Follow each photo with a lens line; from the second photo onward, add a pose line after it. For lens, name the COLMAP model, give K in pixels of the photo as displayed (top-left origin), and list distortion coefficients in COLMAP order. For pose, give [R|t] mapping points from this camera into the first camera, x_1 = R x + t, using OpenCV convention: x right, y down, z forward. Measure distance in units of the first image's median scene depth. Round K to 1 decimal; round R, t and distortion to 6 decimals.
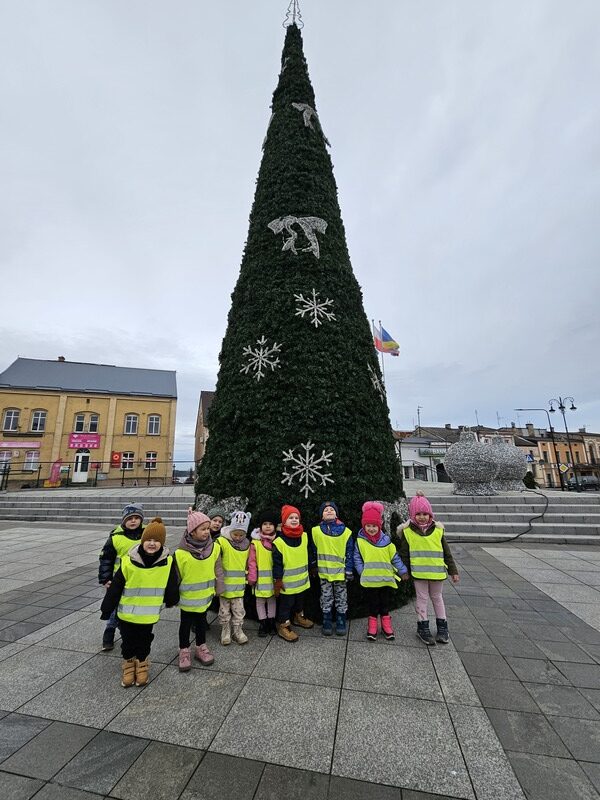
lens RADIAL K [[328.8, 0, 287.7], [0, 328.8, 399.8], [0, 0, 1]] dist [-0.014341, 0.005796]
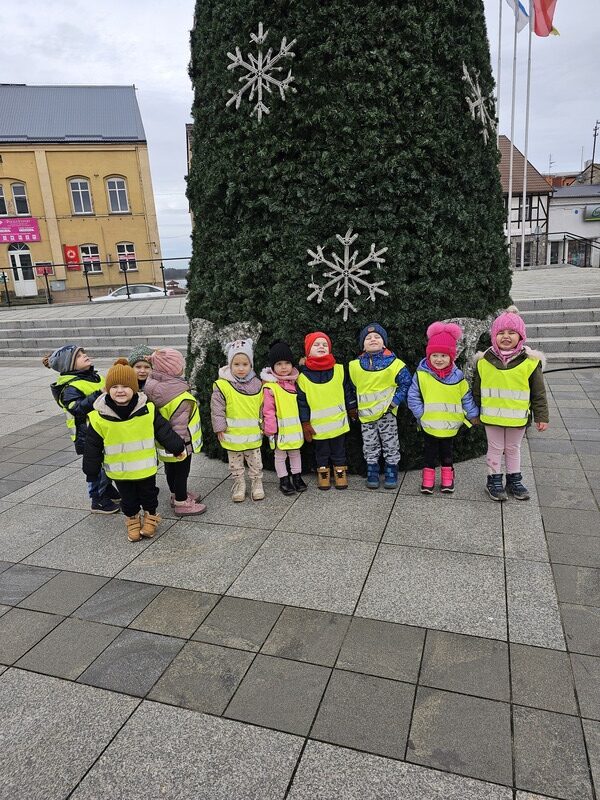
lens RADIAL K [[528.3, 0, 300.0], [0, 528.3, 400.0], [0, 0, 1]] dist [0.107094, -0.113796]
pose [[0.993989, -0.024944, -0.106599, 0.074409], [0.070676, 0.889819, 0.450808, -0.050235], [0.083609, -0.455632, 0.886233, -0.045123]]
